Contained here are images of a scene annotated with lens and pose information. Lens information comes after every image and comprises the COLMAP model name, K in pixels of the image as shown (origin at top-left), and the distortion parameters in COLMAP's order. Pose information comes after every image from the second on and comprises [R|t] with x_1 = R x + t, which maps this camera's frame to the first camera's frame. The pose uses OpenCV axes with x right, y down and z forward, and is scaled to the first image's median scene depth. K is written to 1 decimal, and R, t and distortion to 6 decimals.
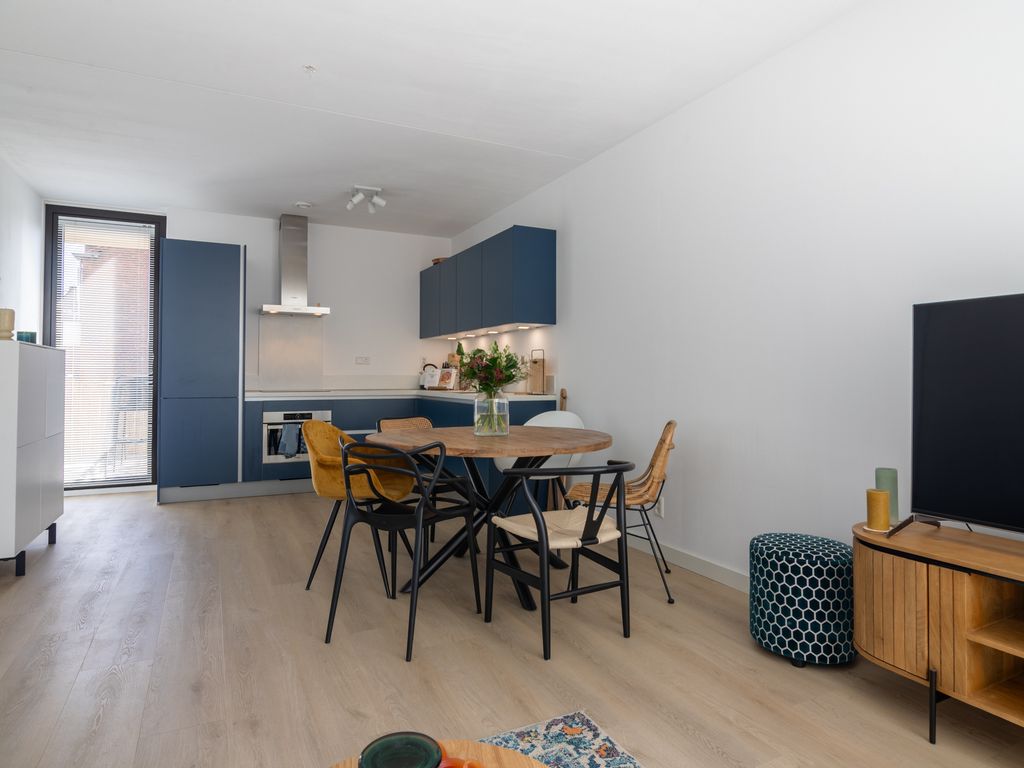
lens RADIAL K [[606.5, 0, 511.7], [0, 606.5, 353.8], [0, 0, 1]] dist [-0.001613, -0.001853]
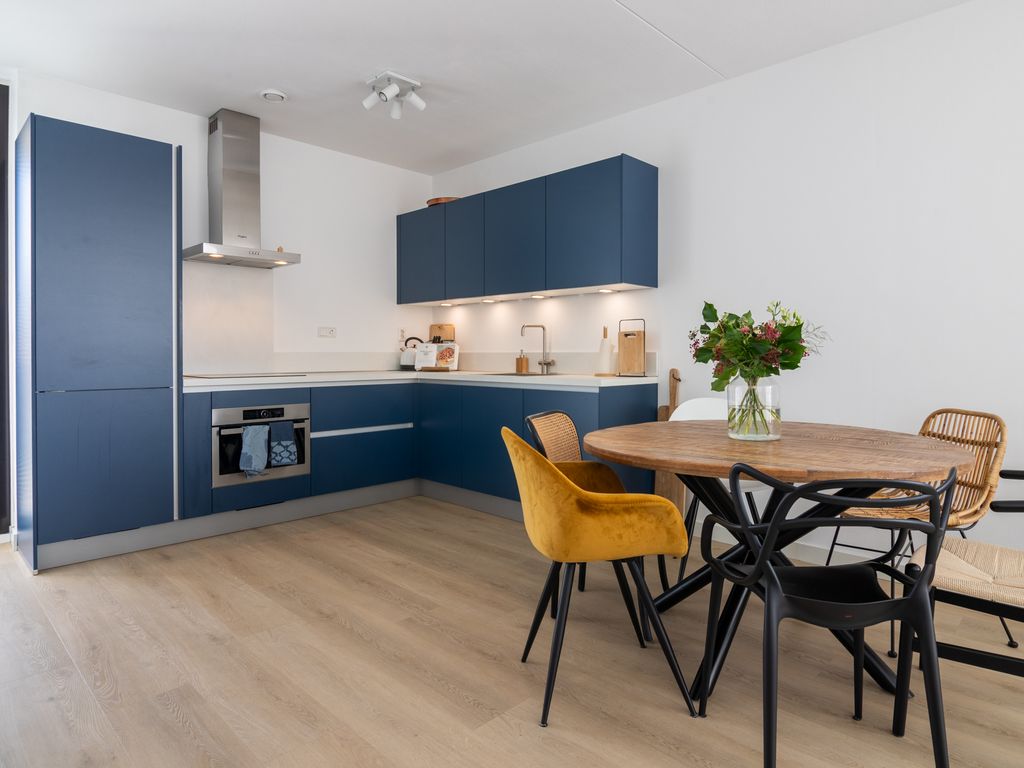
lens RADIAL K [[596.8, 0, 513.6], [0, 596.8, 350.8], [0, 0, 1]] dist [0.002516, -0.013785]
pose [[0.938243, 0.000391, 0.345977, -0.328223], [-0.011479, 0.999484, 0.030001, 0.011189], [-0.345787, -0.032120, 0.937763, 0.292901]]
